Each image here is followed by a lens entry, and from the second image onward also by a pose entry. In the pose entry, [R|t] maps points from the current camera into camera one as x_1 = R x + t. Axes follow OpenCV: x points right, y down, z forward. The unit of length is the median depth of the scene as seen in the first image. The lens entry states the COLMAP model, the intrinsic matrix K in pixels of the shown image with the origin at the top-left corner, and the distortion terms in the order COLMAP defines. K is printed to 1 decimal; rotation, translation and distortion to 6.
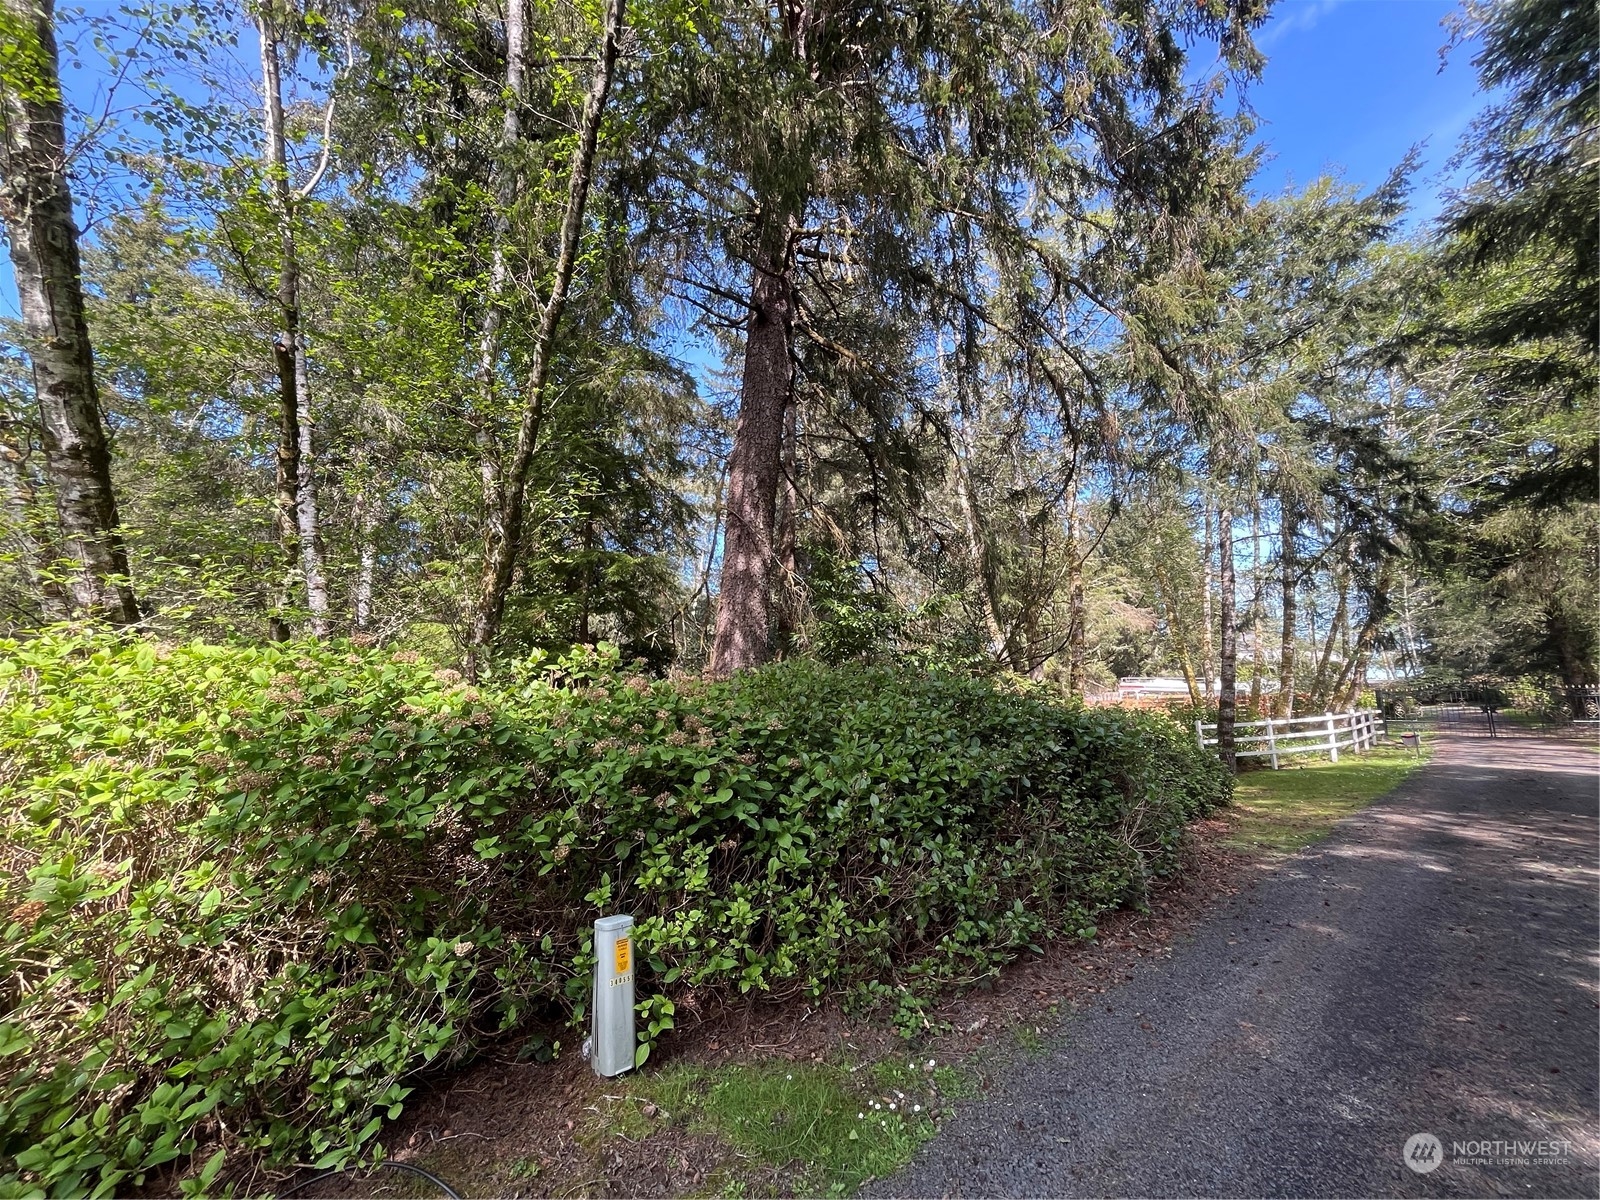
lens RADIAL K [[639.2, 0, 796.7], [0, 639.2, 597.4], [0, 0, 1]] dist [0.001697, 0.000374]
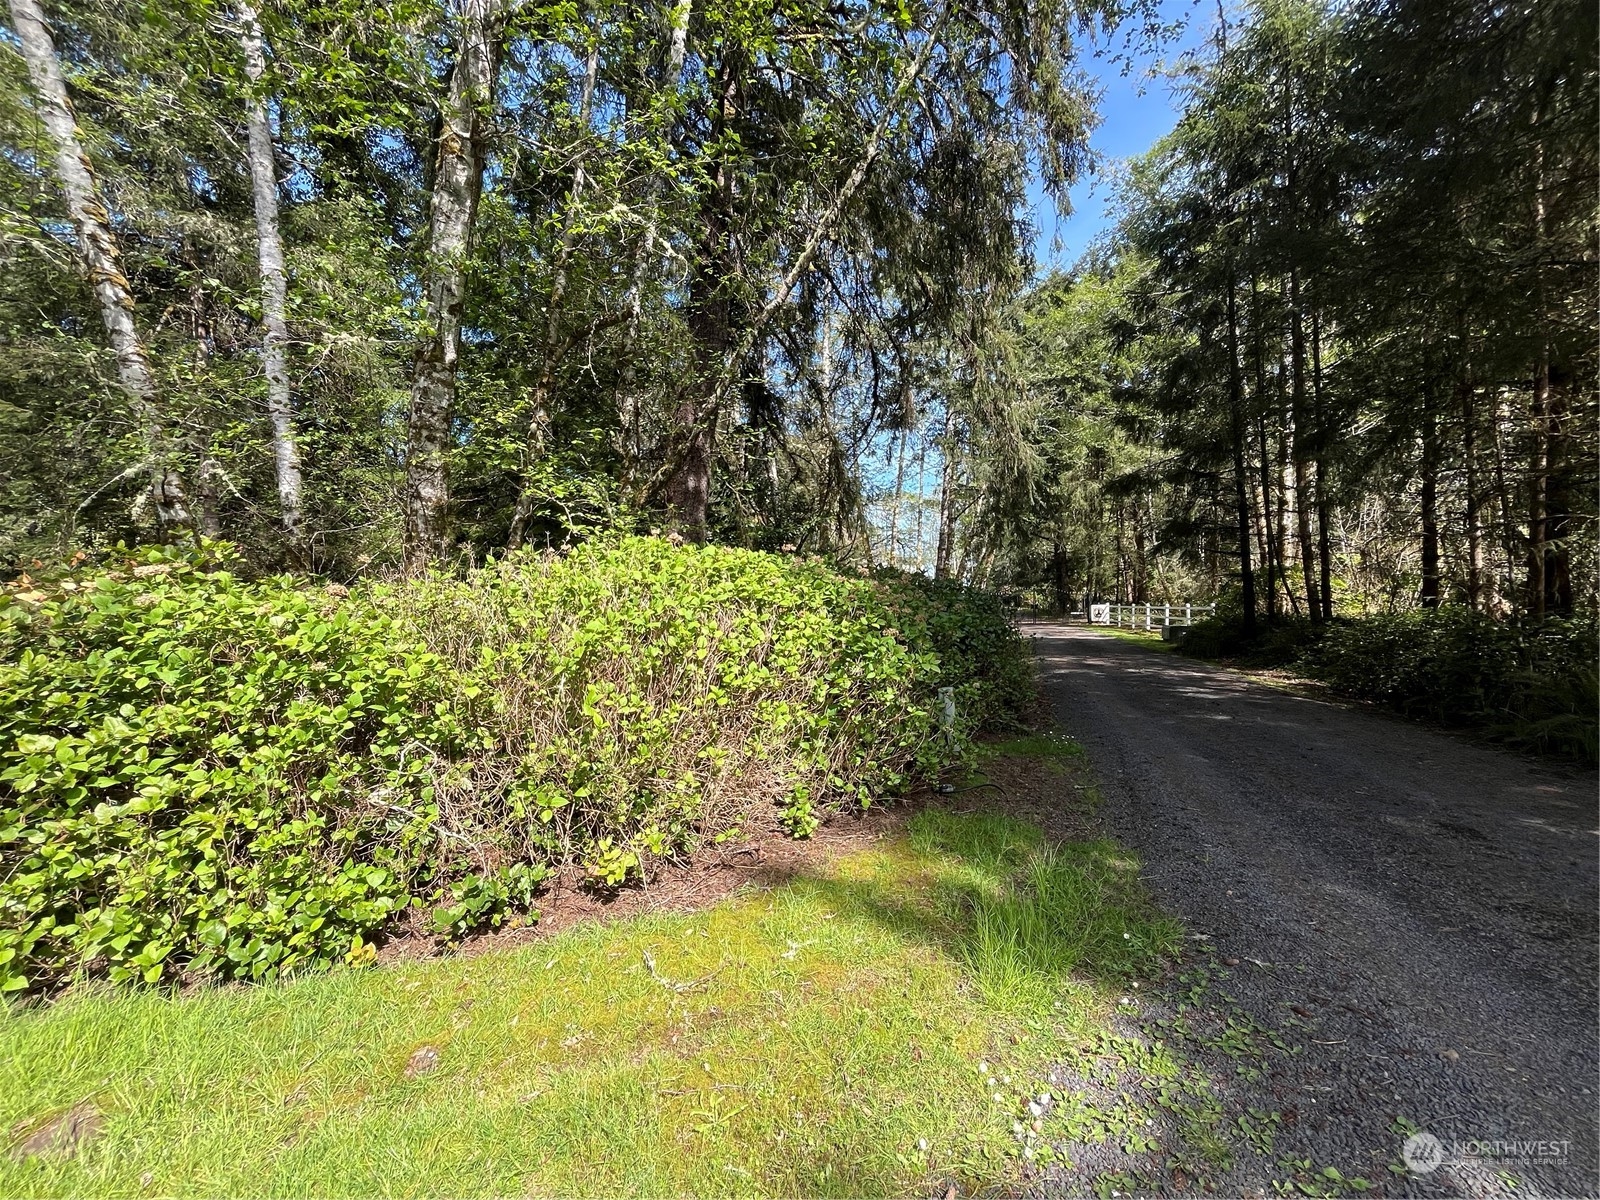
lens RADIAL K [[639.2, 0, 805.2], [0, 639.2, 605.5], [0, 0, 1]] dist [0.001697, 0.000374]
pose [[0.858863, -0.003140, 0.512195, -0.714437], [-0.077416, 0.987698, 0.135868, -0.005293], [-0.506320, -0.156344, 0.848054, -0.213000]]
